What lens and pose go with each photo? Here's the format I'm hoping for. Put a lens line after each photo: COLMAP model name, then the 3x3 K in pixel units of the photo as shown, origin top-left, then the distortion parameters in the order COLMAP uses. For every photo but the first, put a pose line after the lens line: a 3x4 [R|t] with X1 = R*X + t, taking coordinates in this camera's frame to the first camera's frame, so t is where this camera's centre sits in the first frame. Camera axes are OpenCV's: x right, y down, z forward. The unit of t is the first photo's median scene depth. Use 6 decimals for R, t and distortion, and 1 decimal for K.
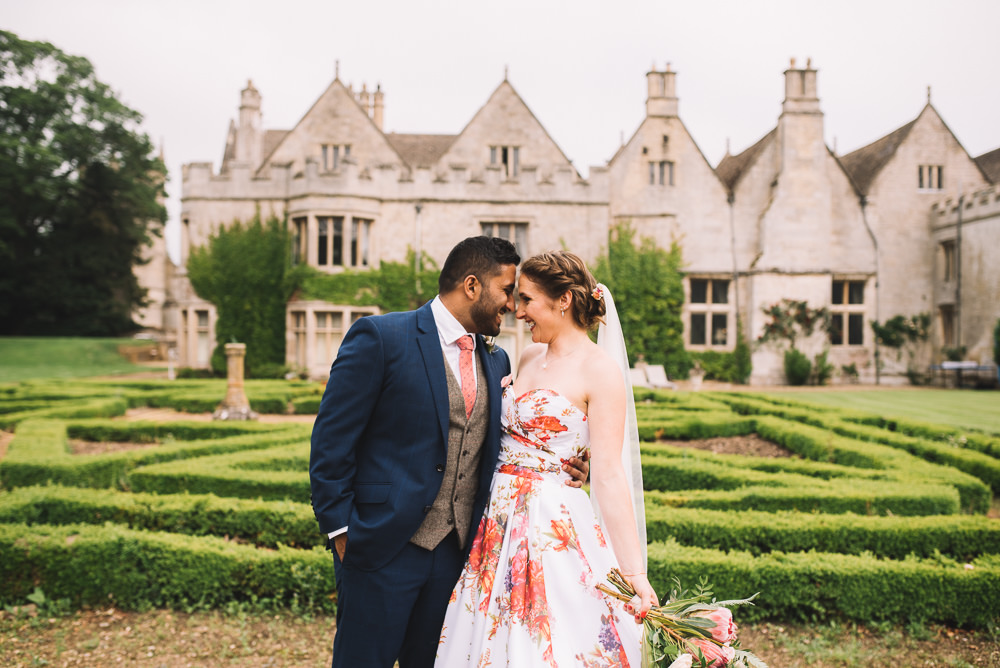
lens RADIAL K [[960.2, 0, 500.0], [0, 960.2, 334.0], [0, 0, 1]] dist [-0.055603, 0.125544]
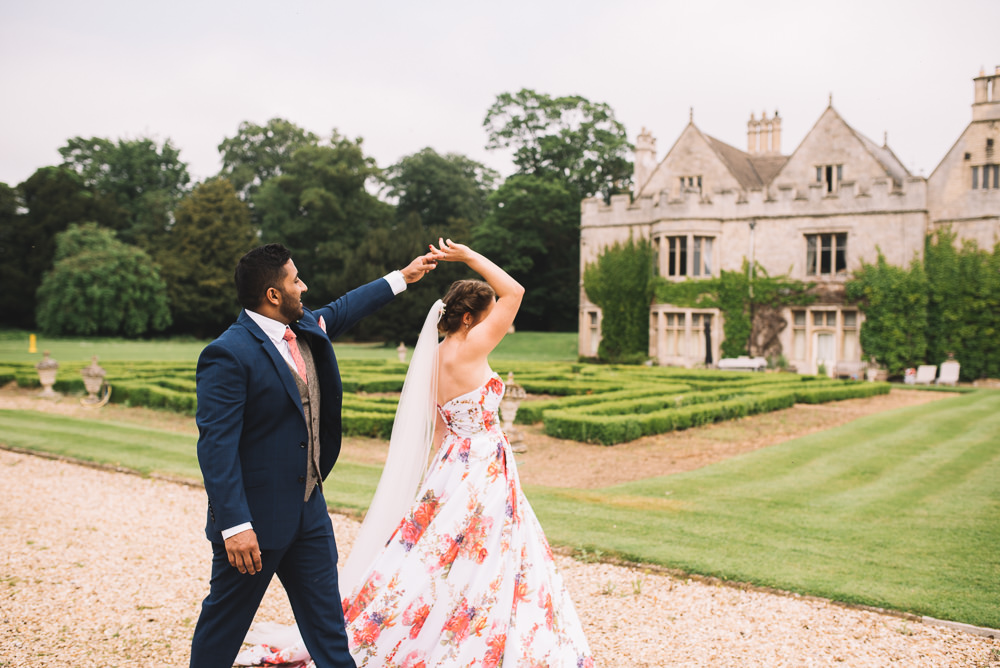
lens RADIAL K [[960.2, 0, 500.0], [0, 960.2, 334.0], [0, 0, 1]] dist [-0.055603, 0.125544]
pose [[0.806989, 0.009747, -0.590486, 0.361603], [-0.008484, 0.999952, 0.004912, -0.000001], [0.590505, 0.001046, 0.807033, -0.134535]]
